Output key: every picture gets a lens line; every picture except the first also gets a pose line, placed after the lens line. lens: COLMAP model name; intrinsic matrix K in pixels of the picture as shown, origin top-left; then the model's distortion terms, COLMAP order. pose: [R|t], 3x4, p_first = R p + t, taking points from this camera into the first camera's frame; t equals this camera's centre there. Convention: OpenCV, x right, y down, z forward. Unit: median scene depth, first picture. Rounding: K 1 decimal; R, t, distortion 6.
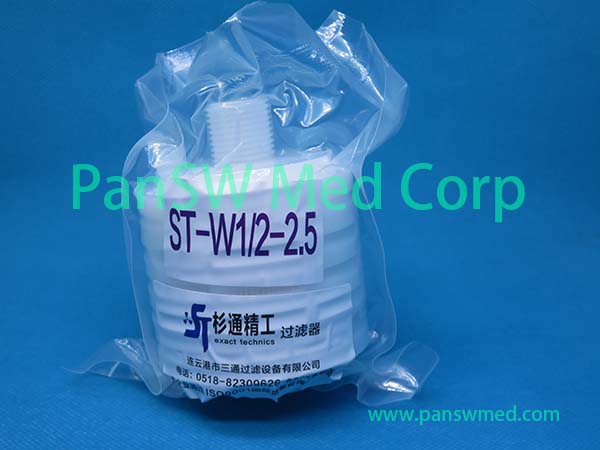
lens RADIAL K [[869.6, 0, 300.2], [0, 869.6, 224.7], [0, 0, 1]] dist [-0.207052, 0.000000]
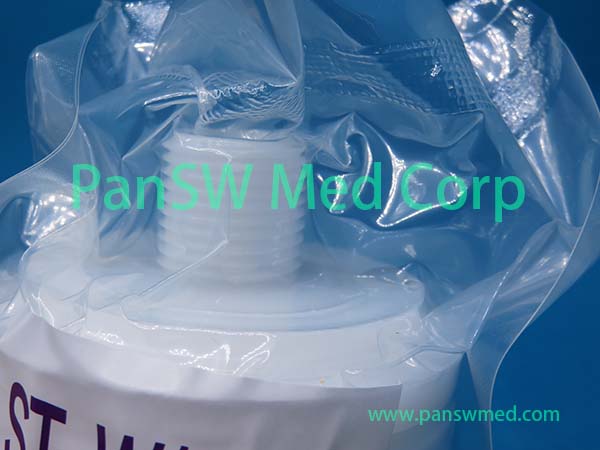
lens RADIAL K [[869.6, 0, 299.8], [0, 869.6, 225.2], [0, 0, 1]] dist [-0.207052, 0.000000]
pose [[0.978691, 0.205119, -0.009498, -0.029601], [-0.205159, 0.978723, -0.003428, -0.105809], [0.008593, 0.005304, 0.999949, 0.568669]]
